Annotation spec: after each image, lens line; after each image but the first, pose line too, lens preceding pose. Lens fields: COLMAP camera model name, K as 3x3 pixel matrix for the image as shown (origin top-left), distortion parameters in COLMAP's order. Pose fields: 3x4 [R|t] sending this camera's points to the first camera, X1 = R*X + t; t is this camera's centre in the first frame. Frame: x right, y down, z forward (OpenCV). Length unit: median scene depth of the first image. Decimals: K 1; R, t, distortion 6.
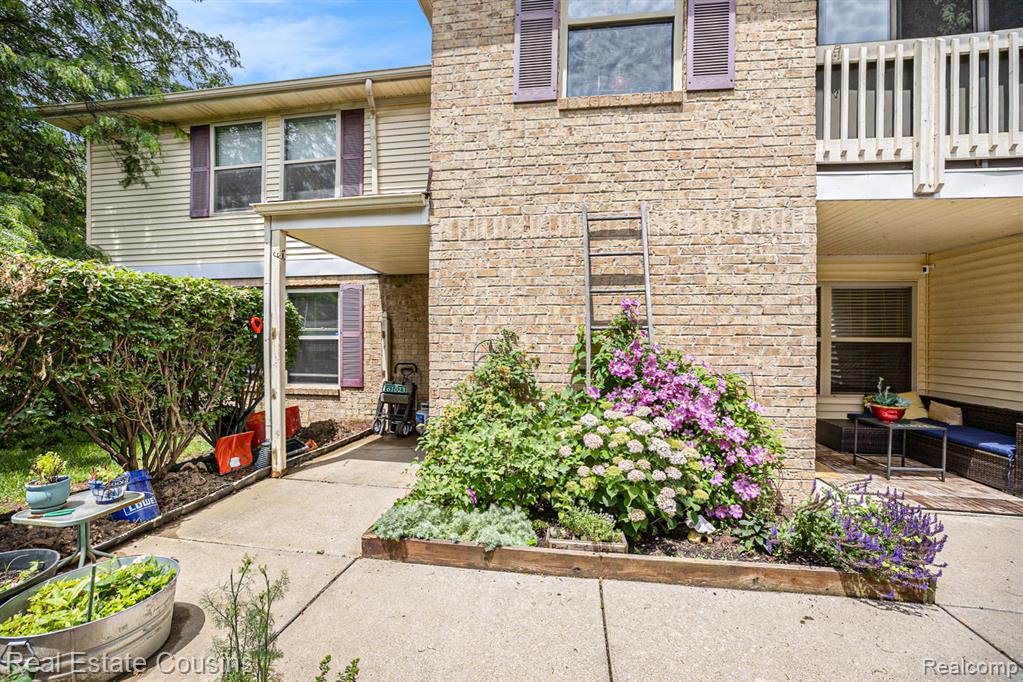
lens RADIAL K [[466.8, 0, 511.9], [0, 466.8, 345.0], [0, 0, 1]] dist [-0.106229, 0.071515]
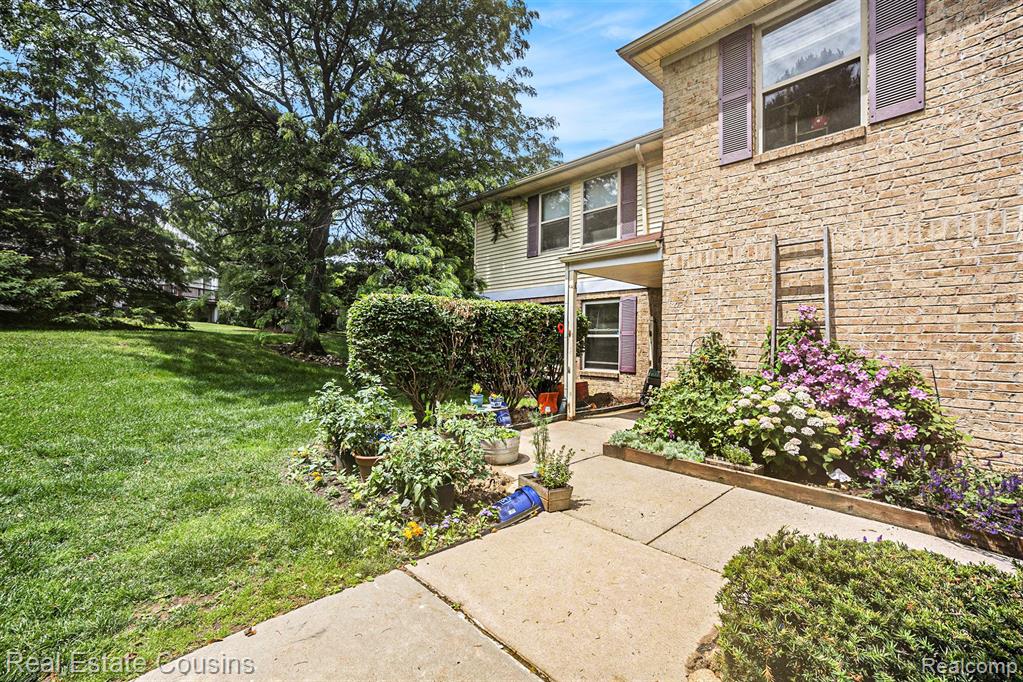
lens RADIAL K [[436.5, 0, 511.5], [0, 436.5, 341.0], [0, 0, 1]] dist [-0.000141, -0.000044]
pose [[0.790276, 0.004440, -0.612735, 0.312908], [-0.007925, 0.999964, -0.002976, 0.008909], [0.612699, 0.007208, 0.790283, -0.424705]]
